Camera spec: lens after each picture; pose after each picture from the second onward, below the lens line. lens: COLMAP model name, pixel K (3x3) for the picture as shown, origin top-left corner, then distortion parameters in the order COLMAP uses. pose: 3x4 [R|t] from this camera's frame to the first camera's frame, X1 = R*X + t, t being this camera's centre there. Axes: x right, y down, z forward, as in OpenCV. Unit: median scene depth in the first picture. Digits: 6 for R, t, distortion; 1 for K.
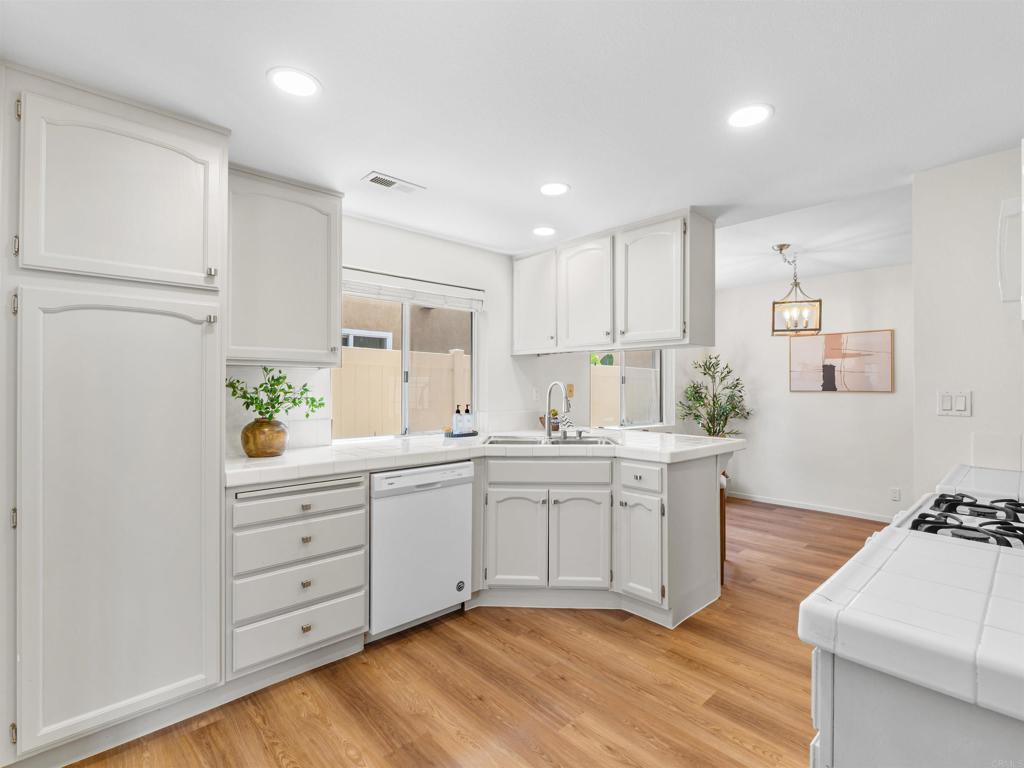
lens RADIAL K [[487.9, 0, 514.7], [0, 487.9, 385.4], [0, 0, 1]] dist [-0.002617, -0.000309]
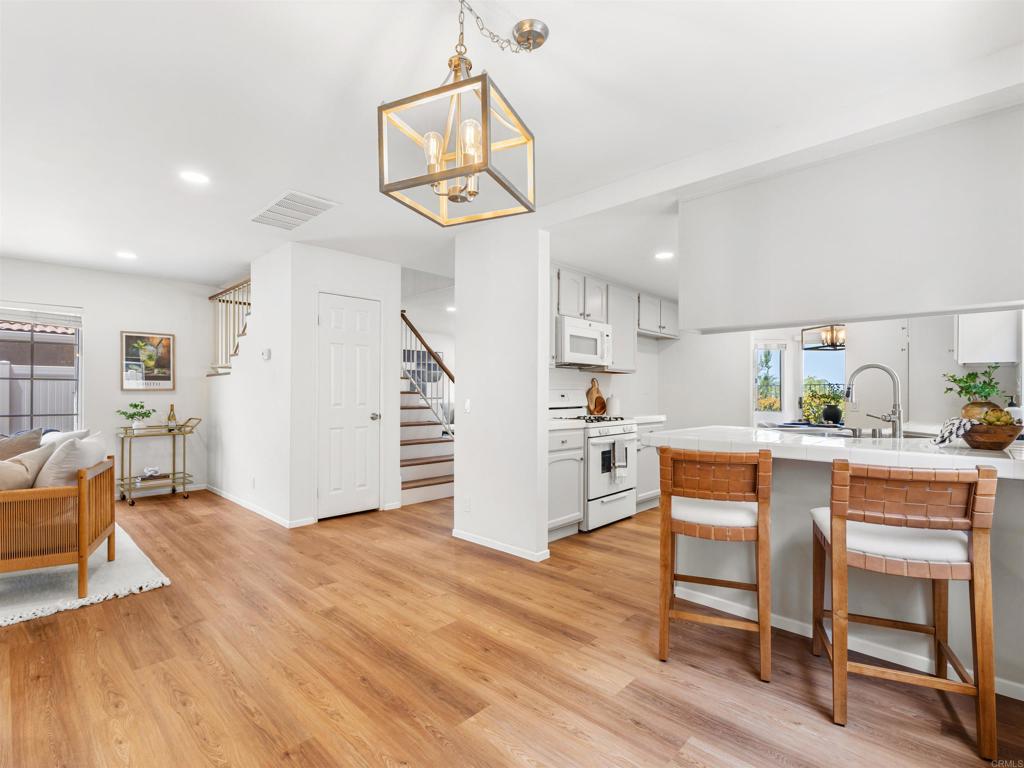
lens RADIAL K [[486.1, 0, 499.0], [0, 486.1, 393.2], [0, 0, 1]] dist [-0.001575, -0.000115]
pose [[-0.999207, -0.010248, -0.038463, 0.880096], [-0.010287, 0.999947, 0.000817, 0.049618], [0.038453, 0.001212, -0.999260, 2.130106]]
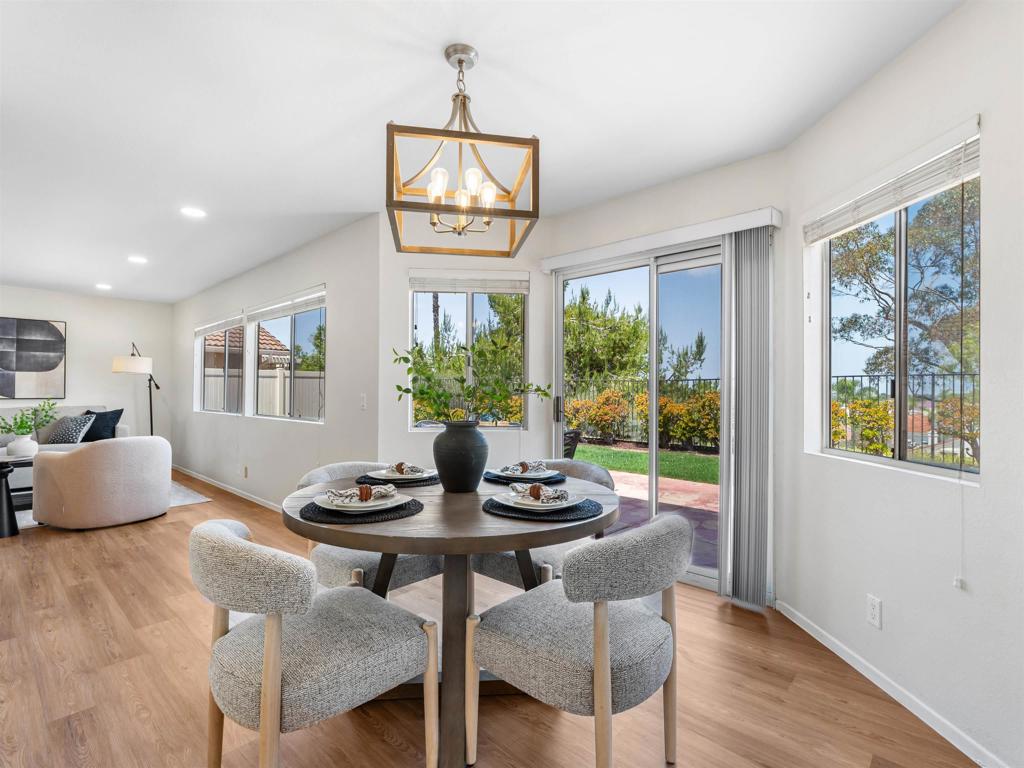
lens RADIAL K [[490.0, 0, 512.8], [0, 490.0, 392.6], [0, 0, 1]] dist [-0.004281, 0.000341]
pose [[-0.996440, -0.007246, -0.083991, -0.792439], [-0.007394, 0.999972, 0.001452, 0.046684], [0.083978, 0.002067, -0.996465, 0.629639]]
